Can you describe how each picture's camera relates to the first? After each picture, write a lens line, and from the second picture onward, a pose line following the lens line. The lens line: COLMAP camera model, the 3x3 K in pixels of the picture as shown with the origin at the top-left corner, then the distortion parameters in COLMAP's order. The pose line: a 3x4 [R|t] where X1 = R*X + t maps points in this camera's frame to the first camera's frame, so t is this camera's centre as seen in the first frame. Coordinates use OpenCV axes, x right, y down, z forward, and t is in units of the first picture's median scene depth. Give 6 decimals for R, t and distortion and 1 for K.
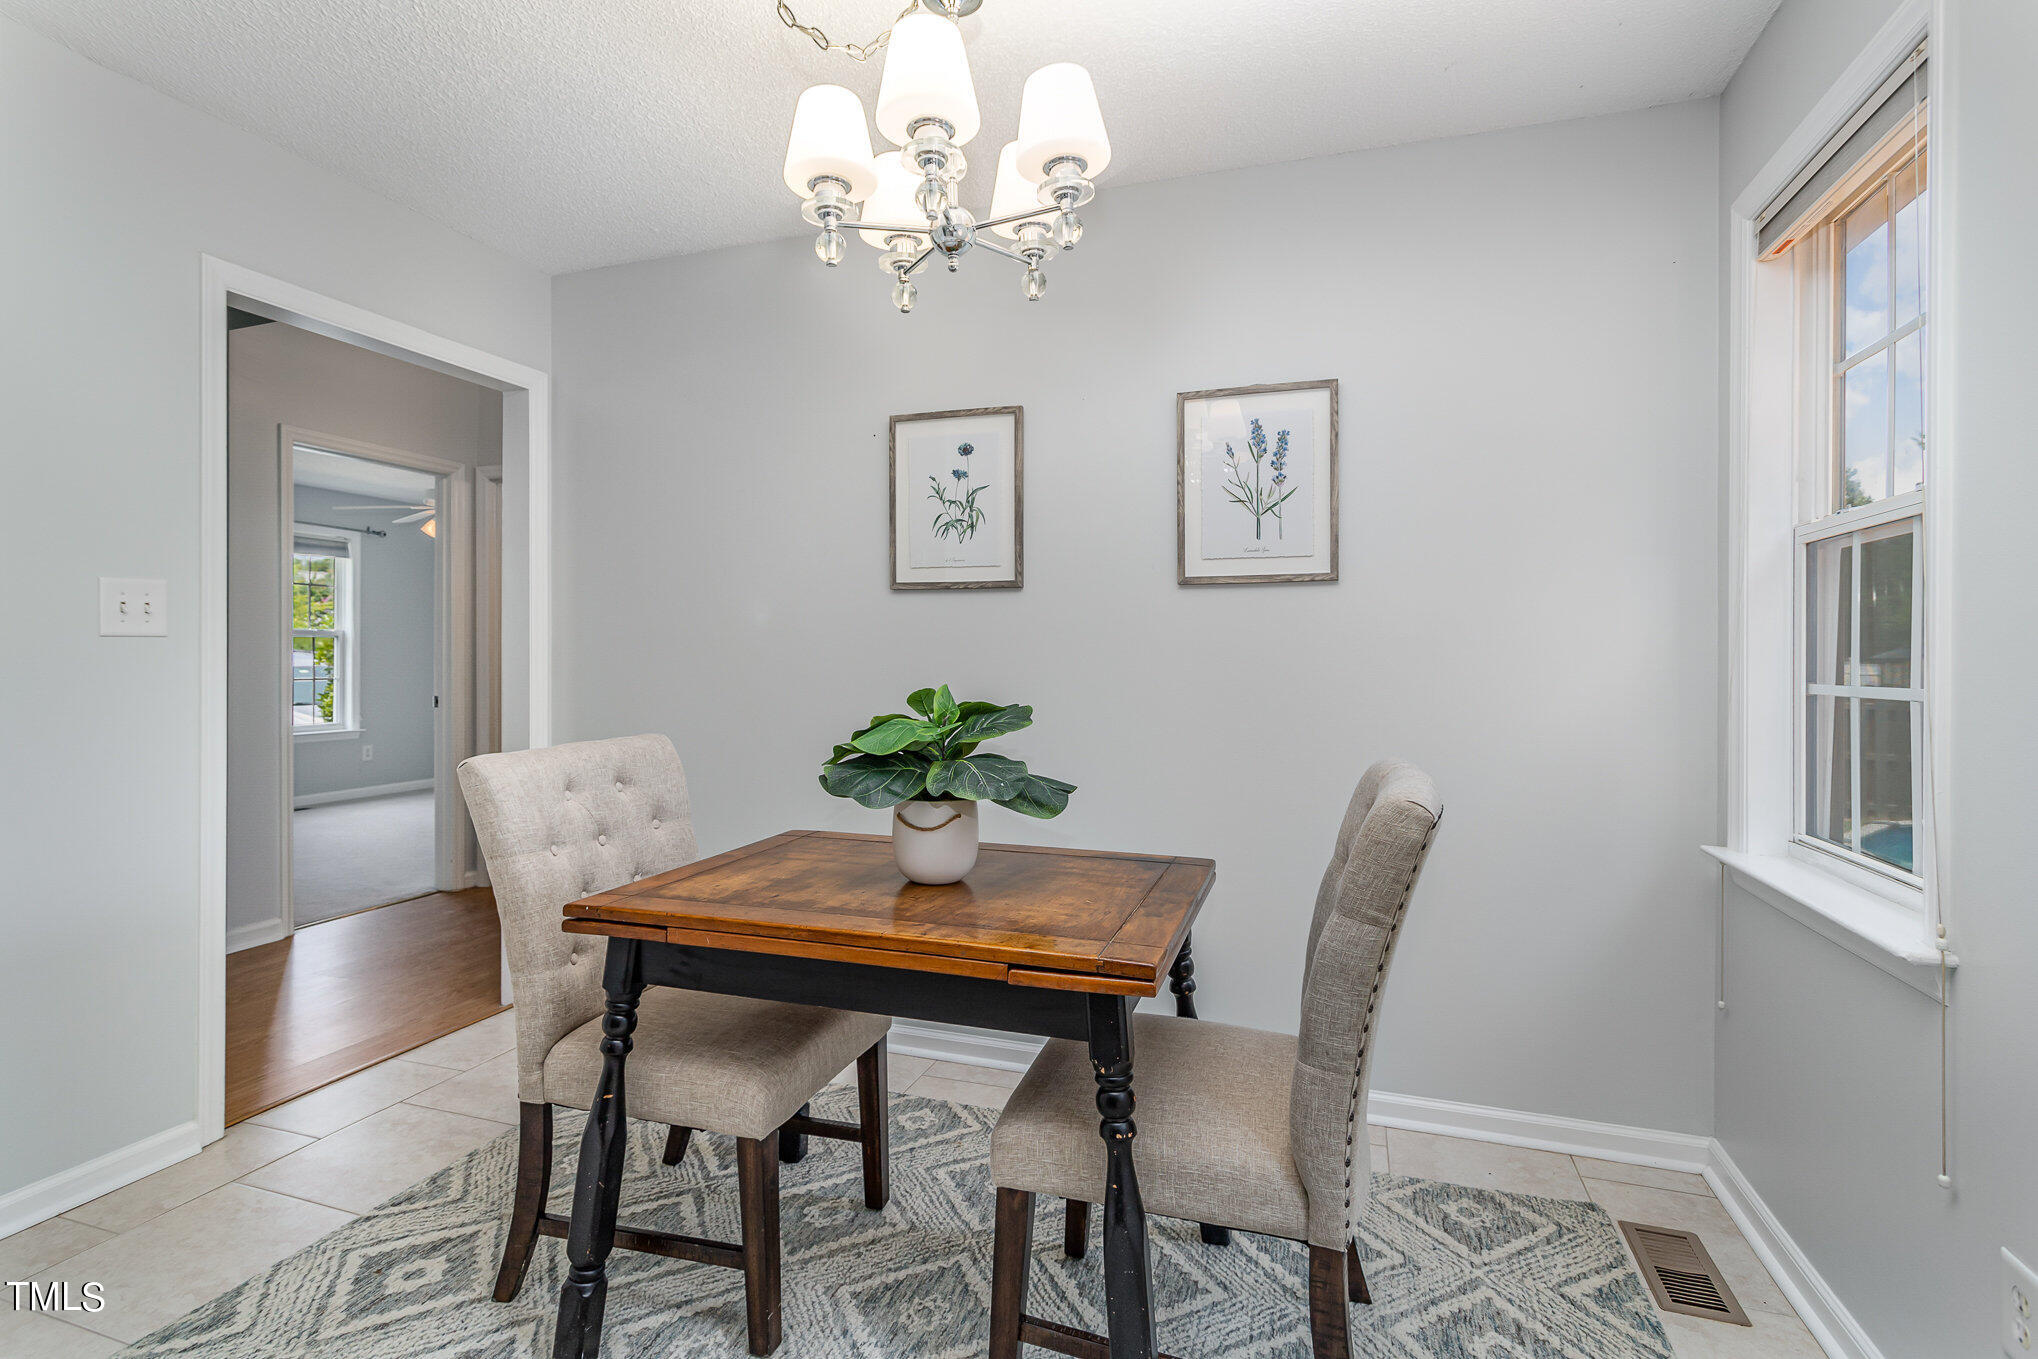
lens RADIAL K [[967.4, 0, 1012.3], [0, 967.4, 661.7], [0, 0, 1]] dist [0.002270, -0.000062]
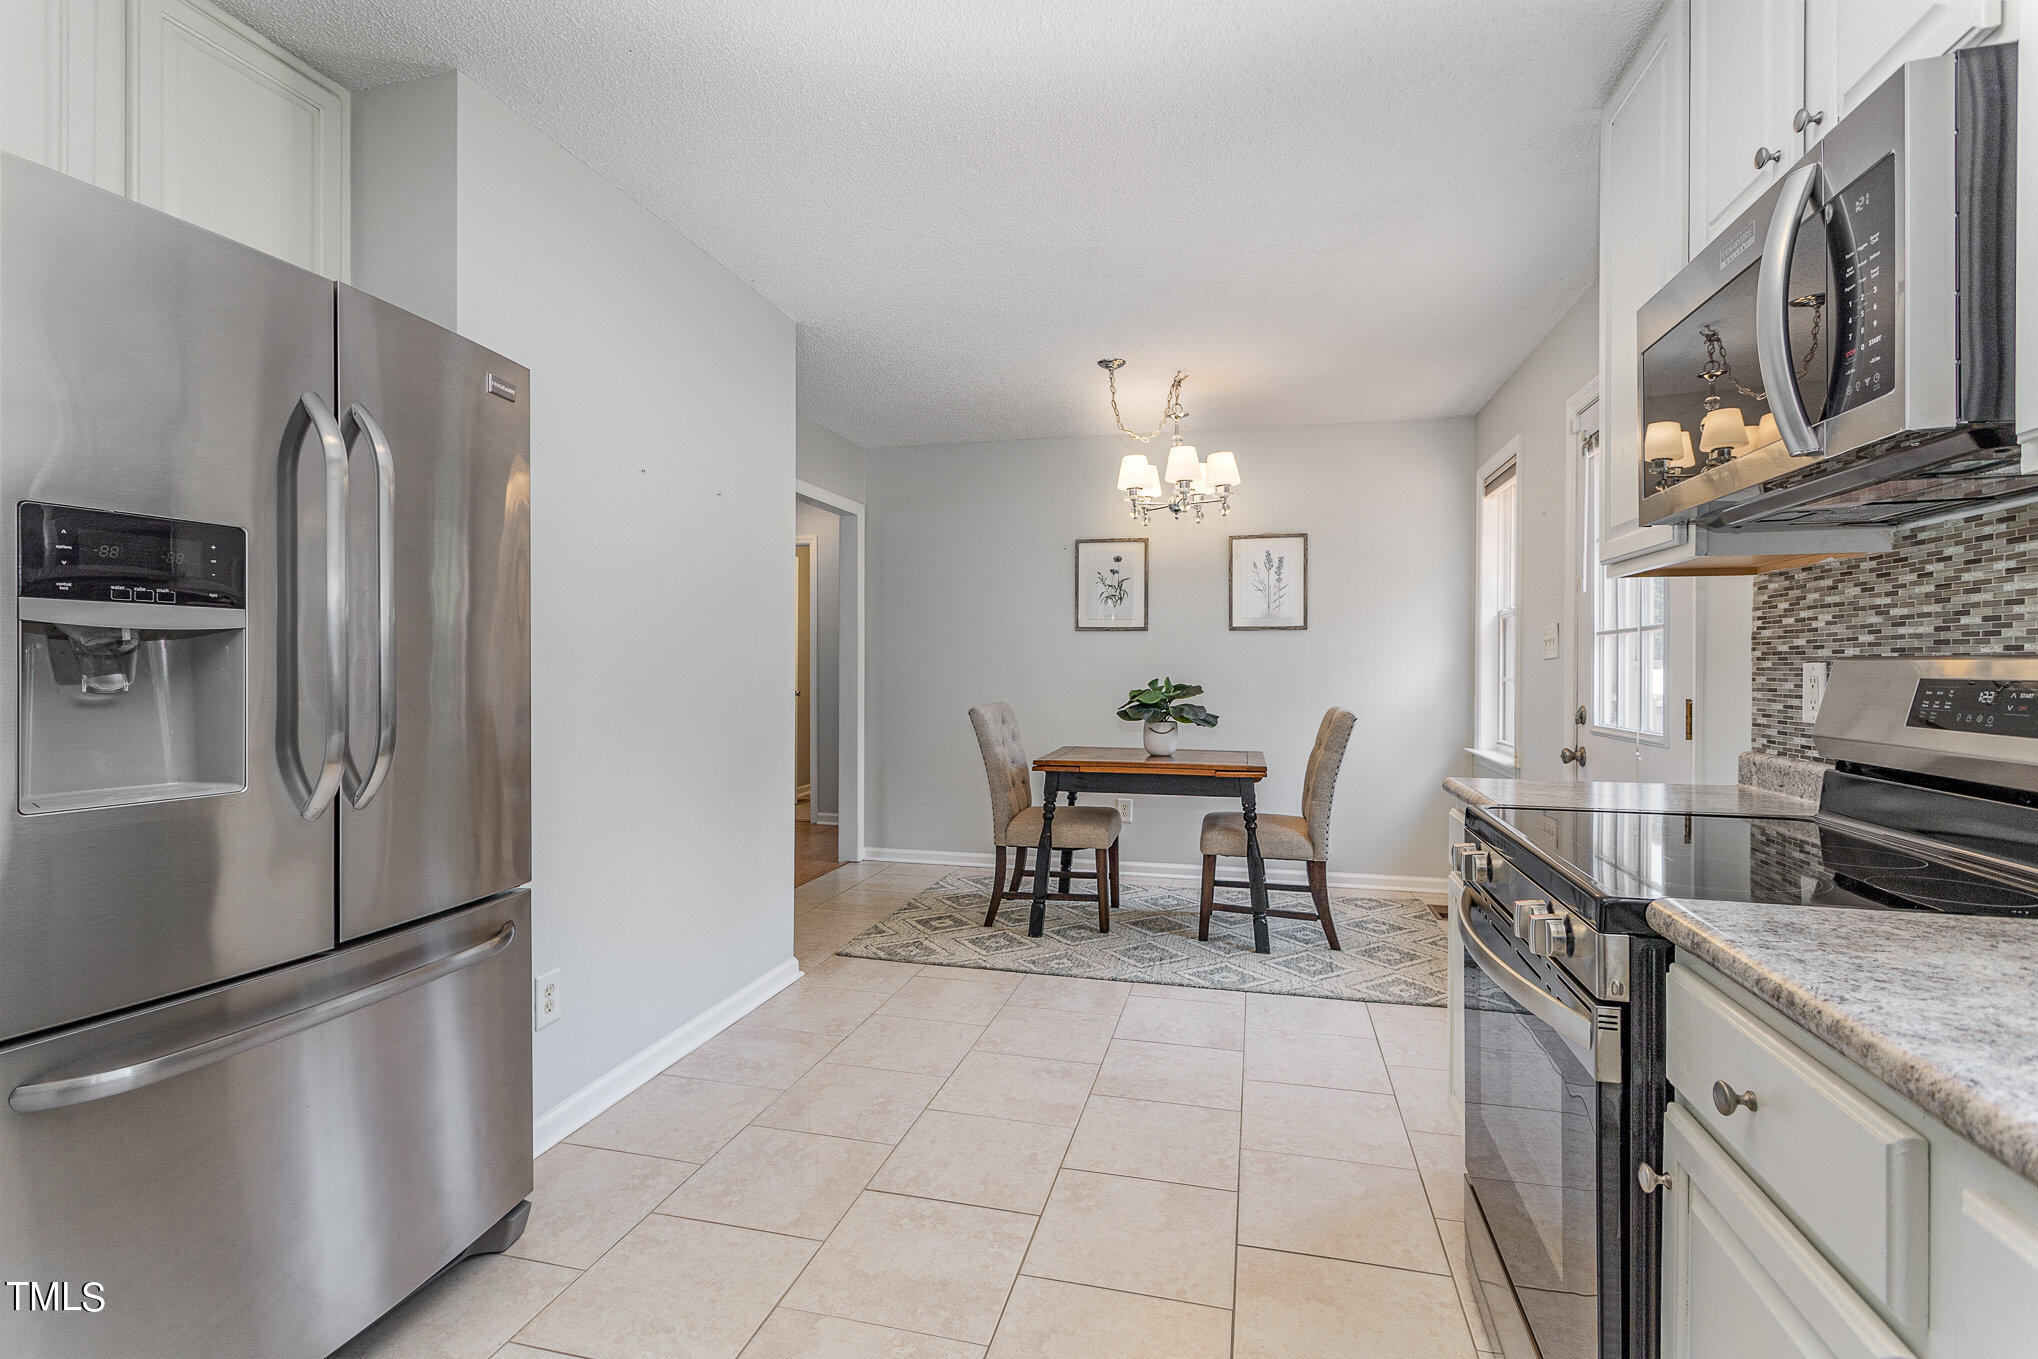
lens RADIAL K [[967.4, 0, 1017.9], [0, 967.4, 677.6], [0, 0, 1]] dist [0.002270, -0.000062]
pose [[0.996017, -0.000083, 0.089165, -0.467252], [-0.000776, 0.999954, 0.009602, 0.000561], [-0.089161, -0.009633, 0.995971, -1.017500]]
